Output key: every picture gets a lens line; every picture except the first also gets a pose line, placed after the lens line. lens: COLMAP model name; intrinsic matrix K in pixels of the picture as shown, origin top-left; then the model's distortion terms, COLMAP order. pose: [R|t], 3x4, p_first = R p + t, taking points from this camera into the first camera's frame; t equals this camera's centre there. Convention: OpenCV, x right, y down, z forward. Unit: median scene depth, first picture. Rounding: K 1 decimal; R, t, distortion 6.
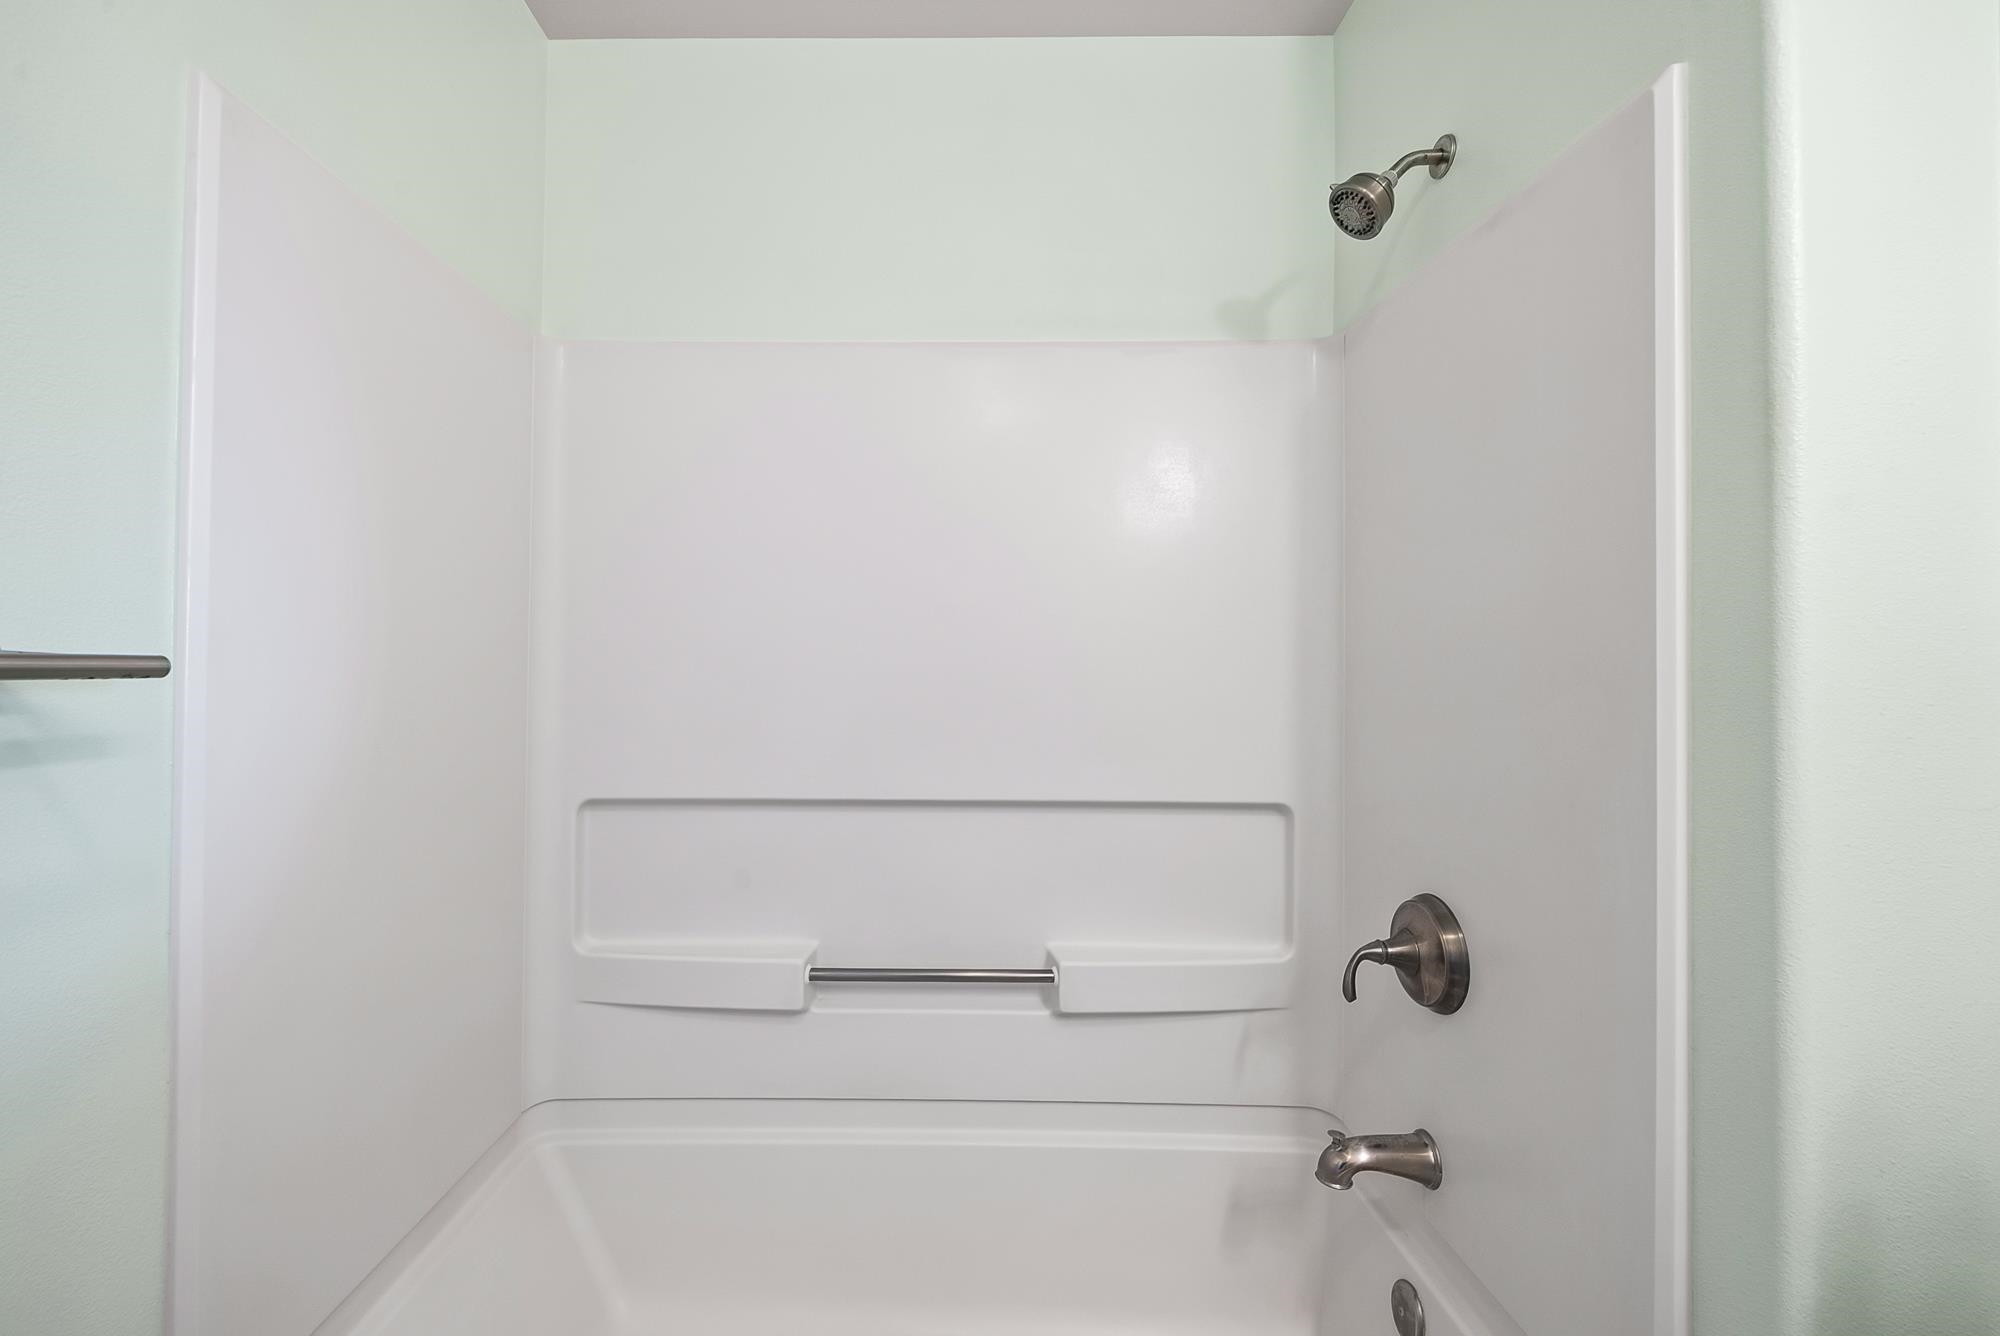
lens RADIAL K [[802.3, 0, 964.6], [0, 802.3, 645.8], [0, 0, 1]] dist [-0.000995, -0.000203]
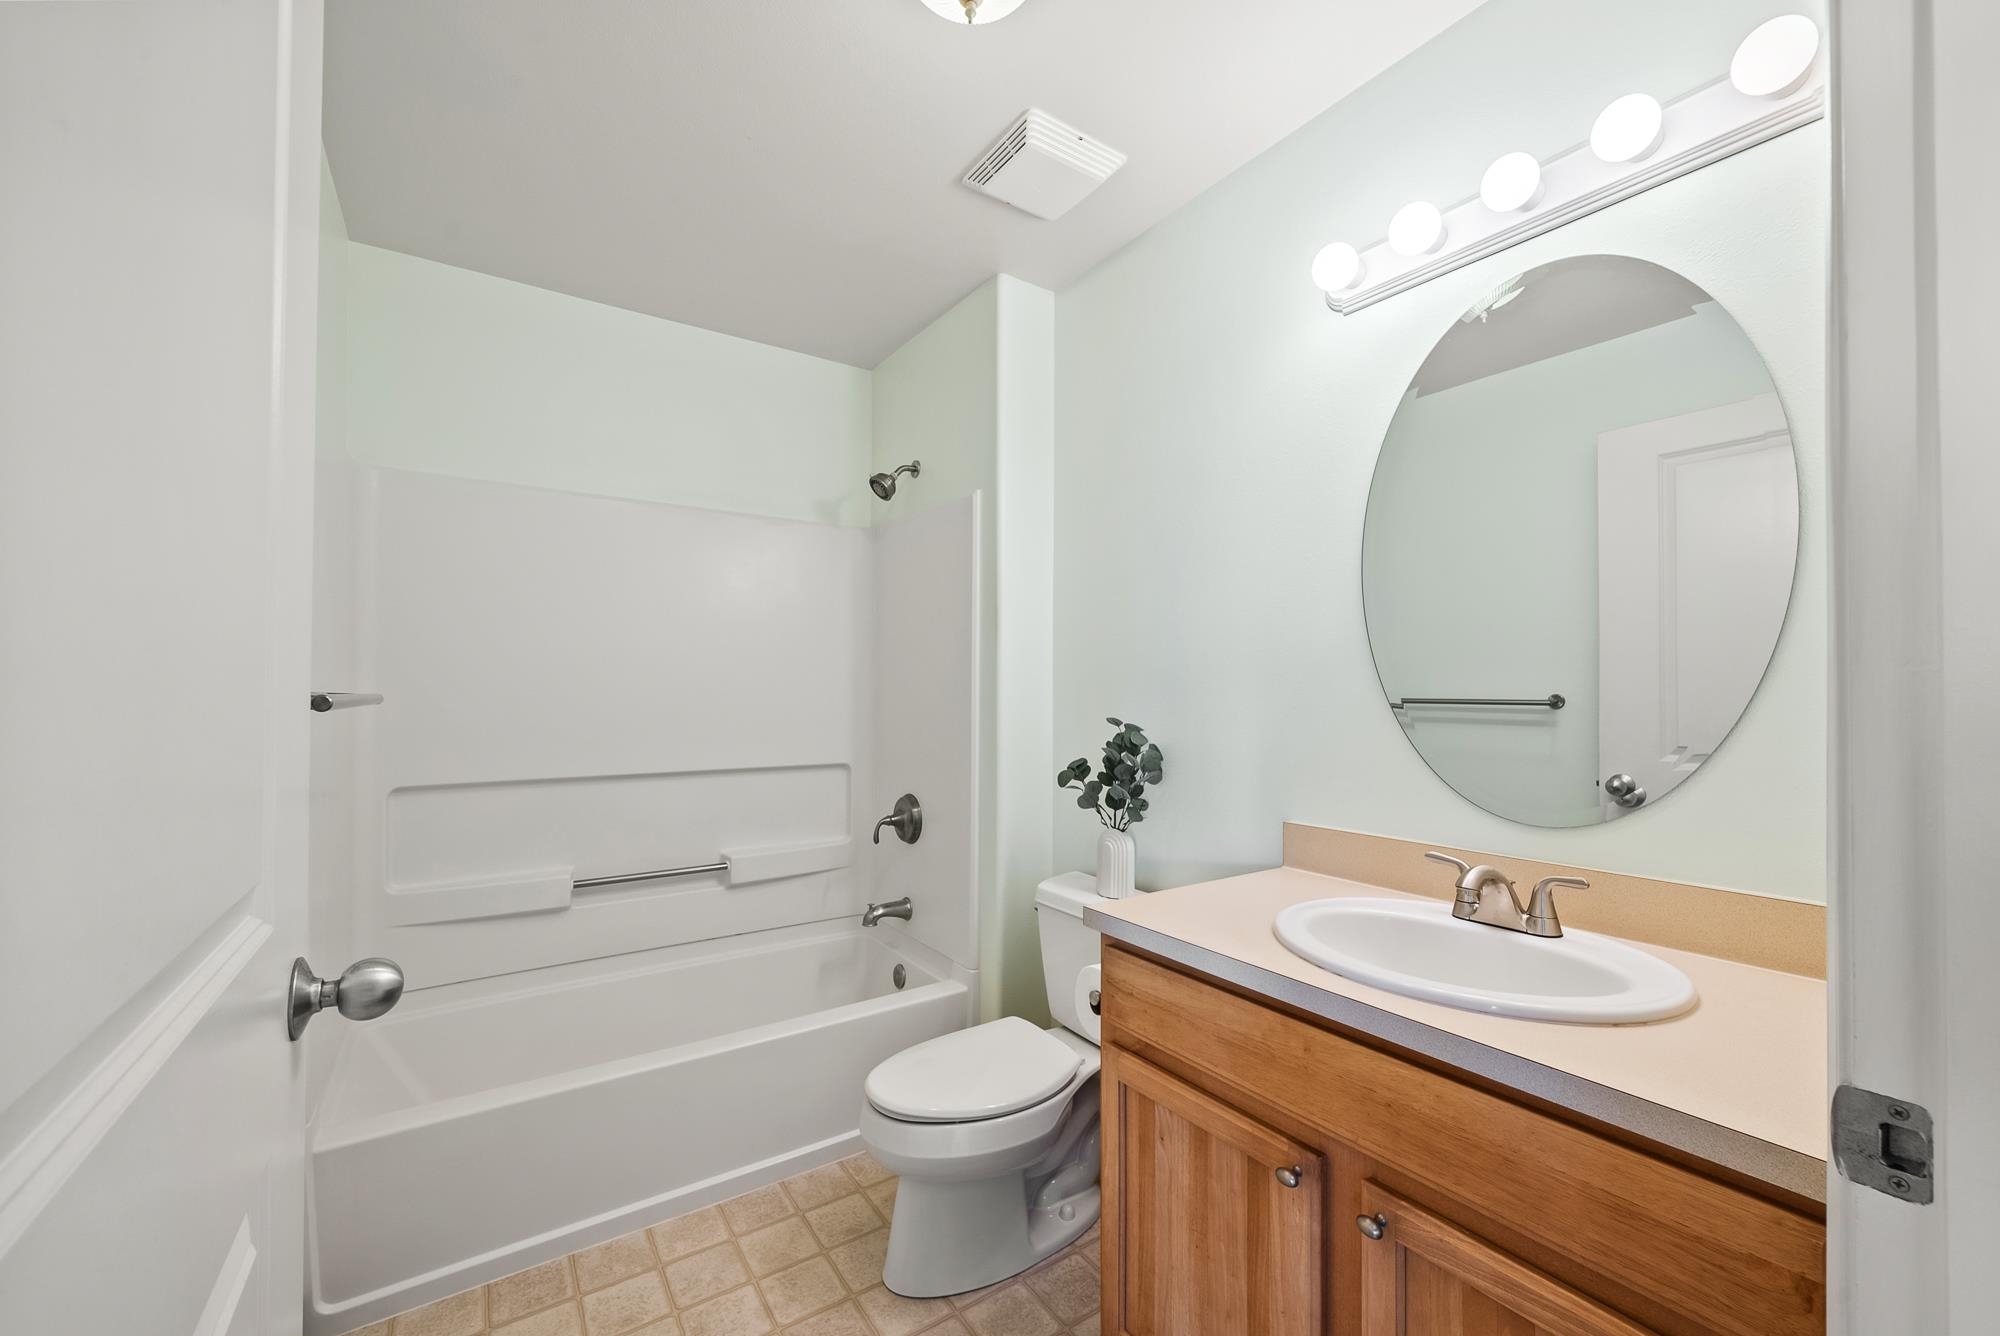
lens RADIAL K [[785.4, 0, 995.1], [0, 785.4, 681.9], [0, 0, 1]] dist [0.000617, 0.000285]
pose [[0.830918, 0.000449, 0.556394, -0.374519], [-0.007142, 0.999926, 0.009859, -0.025420], [-0.556349, -0.012166, 0.830860, -0.810022]]
